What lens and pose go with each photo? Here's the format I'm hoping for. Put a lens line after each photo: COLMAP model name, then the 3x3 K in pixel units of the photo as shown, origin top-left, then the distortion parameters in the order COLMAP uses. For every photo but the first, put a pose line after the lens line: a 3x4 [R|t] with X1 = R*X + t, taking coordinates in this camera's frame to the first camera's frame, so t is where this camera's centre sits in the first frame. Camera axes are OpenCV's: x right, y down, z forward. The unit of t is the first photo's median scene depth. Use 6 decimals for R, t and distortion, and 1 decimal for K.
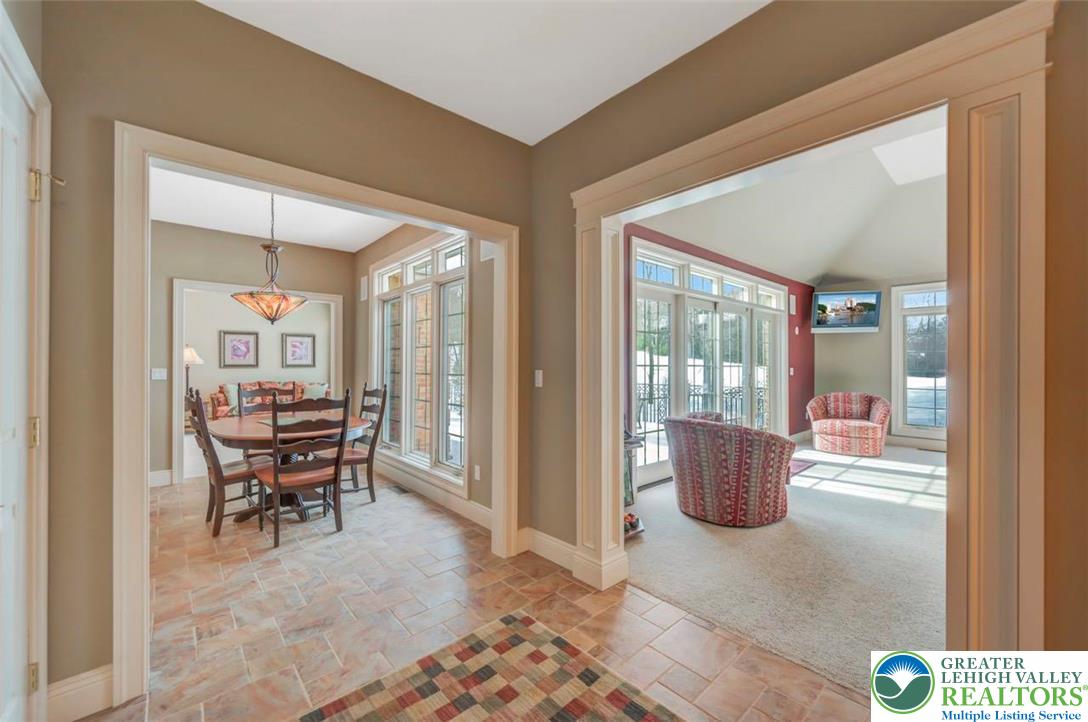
lens RADIAL K [[429.0, 0, 544.0], [0, 429.0, 361.2], [0, 0, 1]] dist [-0.001547, 0.000198]
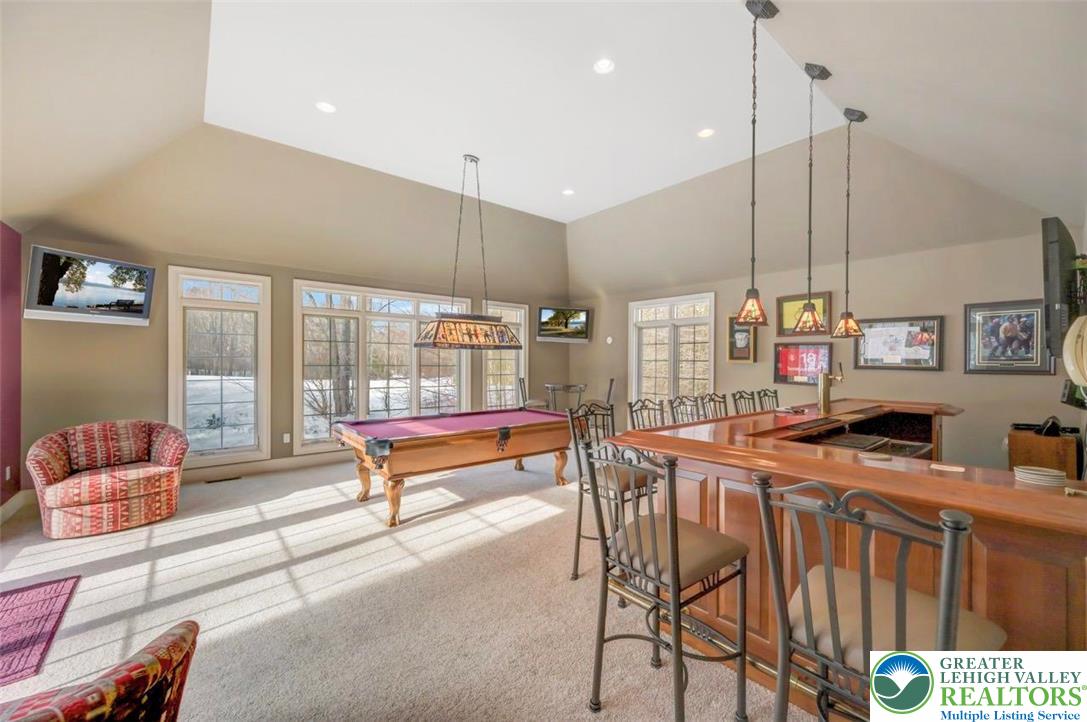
lens RADIAL K [[428.6, 0, 537.8], [0, 428.6, 365.2], [0, 0, 1]] dist [-0.001547, 0.000198]
pose [[0.034912, -0.003206, 0.999385, 0.139571], [-0.005064, 0.999981, 0.003385, -0.014230], [-0.999378, -0.005179, 0.034895, 0.416495]]
